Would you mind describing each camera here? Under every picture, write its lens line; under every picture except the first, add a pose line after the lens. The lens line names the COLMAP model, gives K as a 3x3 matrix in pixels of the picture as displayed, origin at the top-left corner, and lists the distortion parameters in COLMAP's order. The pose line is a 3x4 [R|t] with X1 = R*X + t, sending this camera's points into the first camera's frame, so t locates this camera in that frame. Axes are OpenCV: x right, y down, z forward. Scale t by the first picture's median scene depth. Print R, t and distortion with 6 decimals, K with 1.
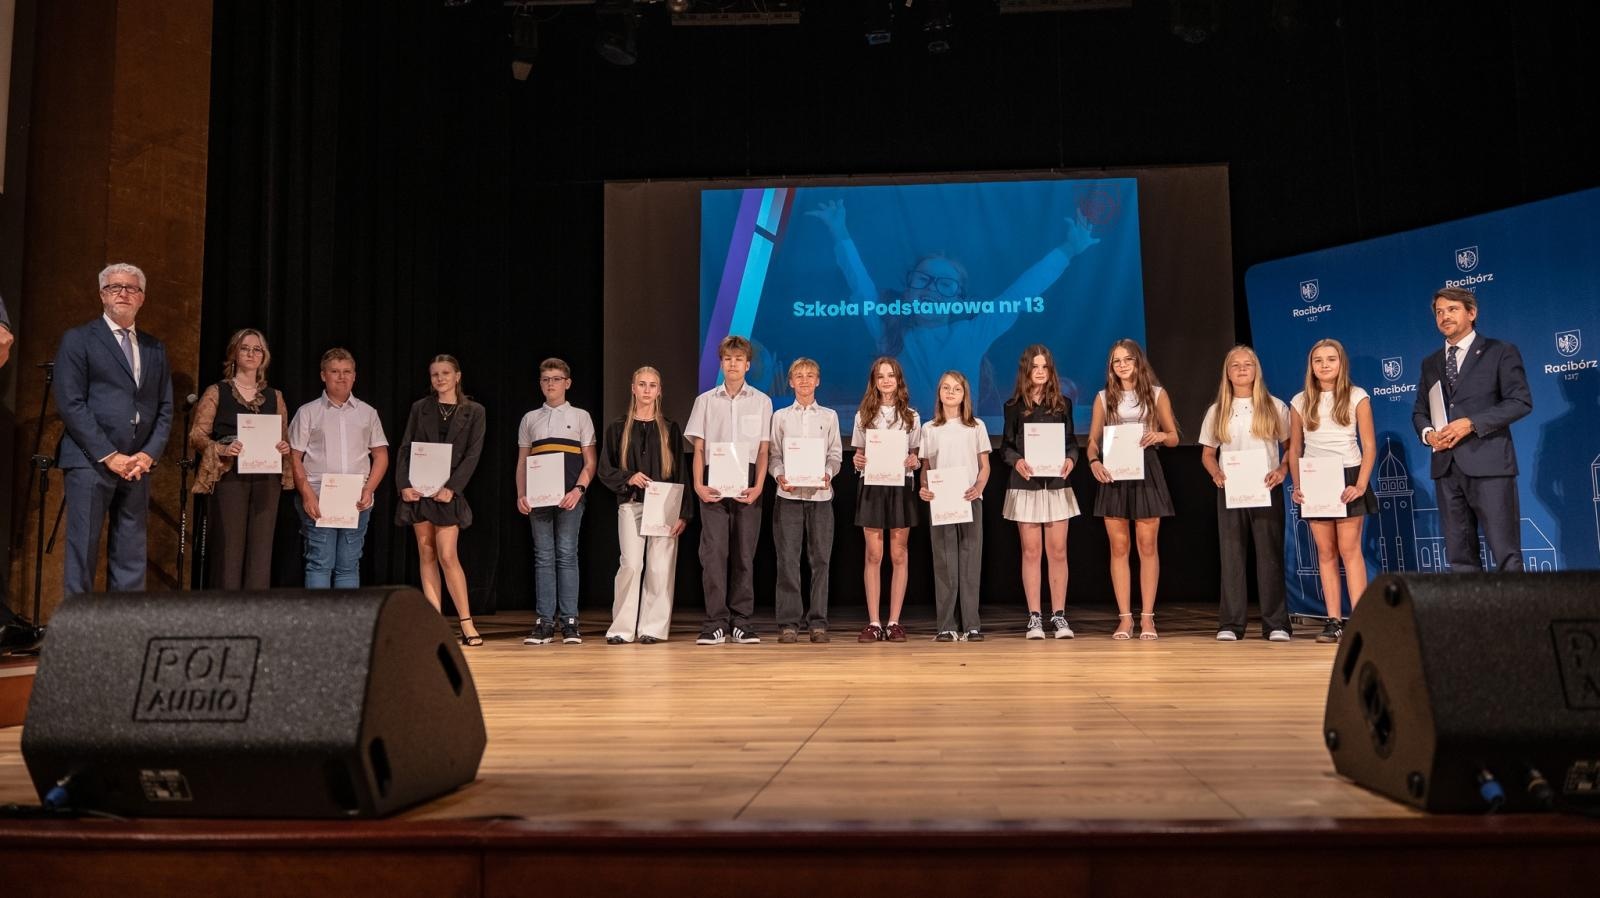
lens RADIAL K [[1648.4, 0, 800.2], [0, 1648.4, 473.9], [0, 0, 1]] dist [0.000767, 0.008575]
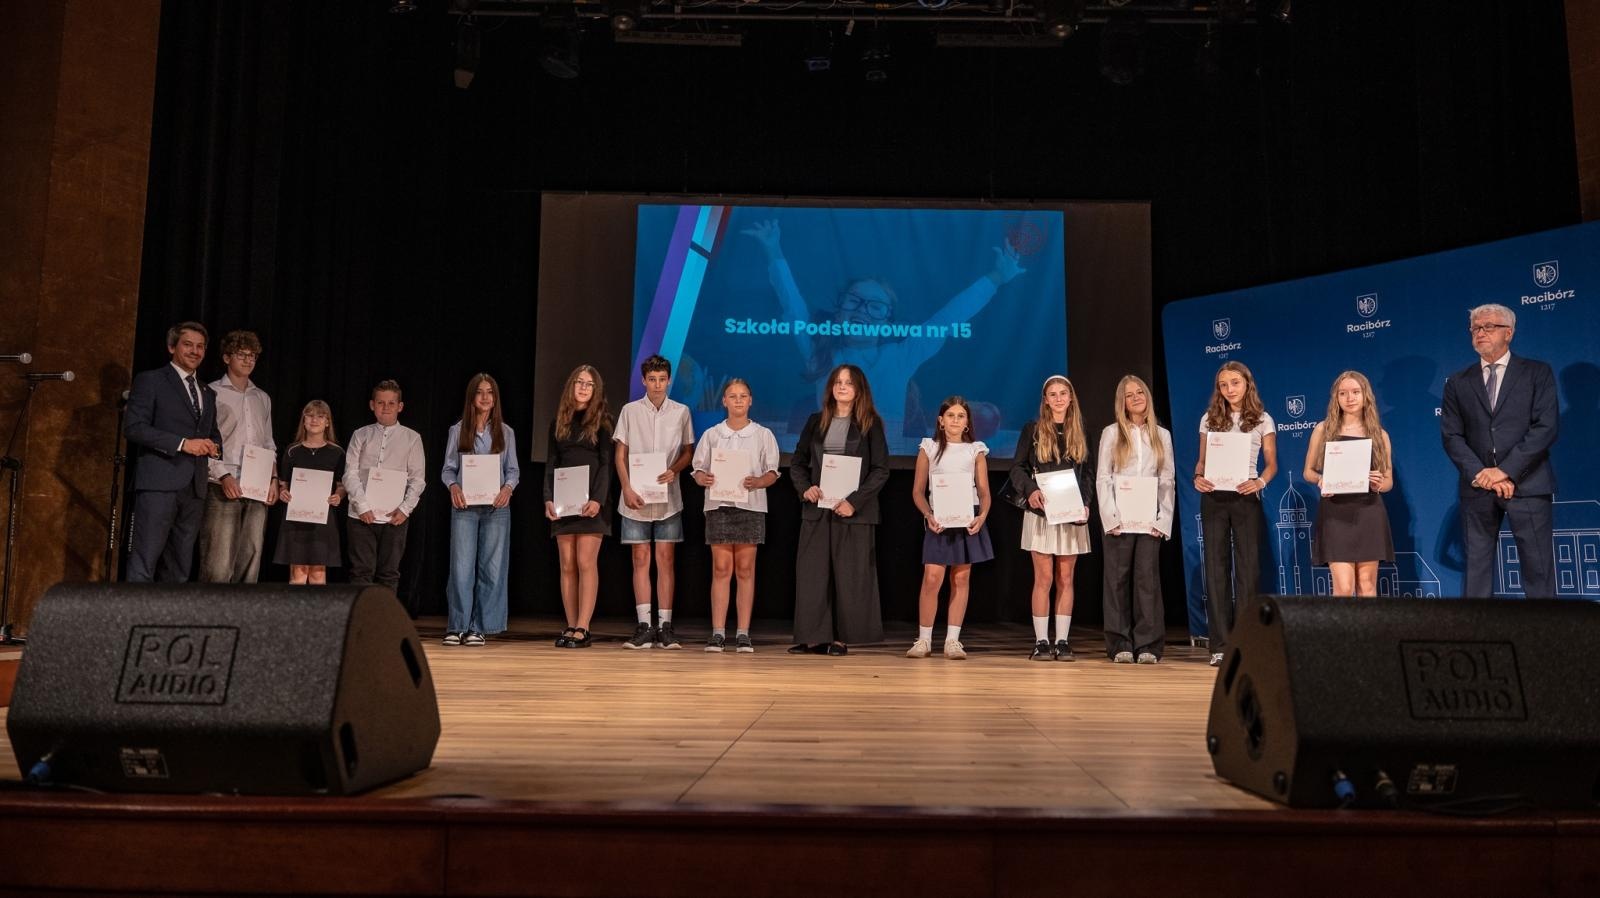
lens RADIAL K [[4810.9, 0, 800.0], [0, 4810.9, 449.0], [0, 0, 1]] dist [-0.042665, 0.593367]
pose [[0.993810, 0.031149, 0.106635, -0.297393], [-0.031767, 0.999487, 0.004098, -0.041289], [-0.106453, -0.007460, 0.994290, -2.130964]]
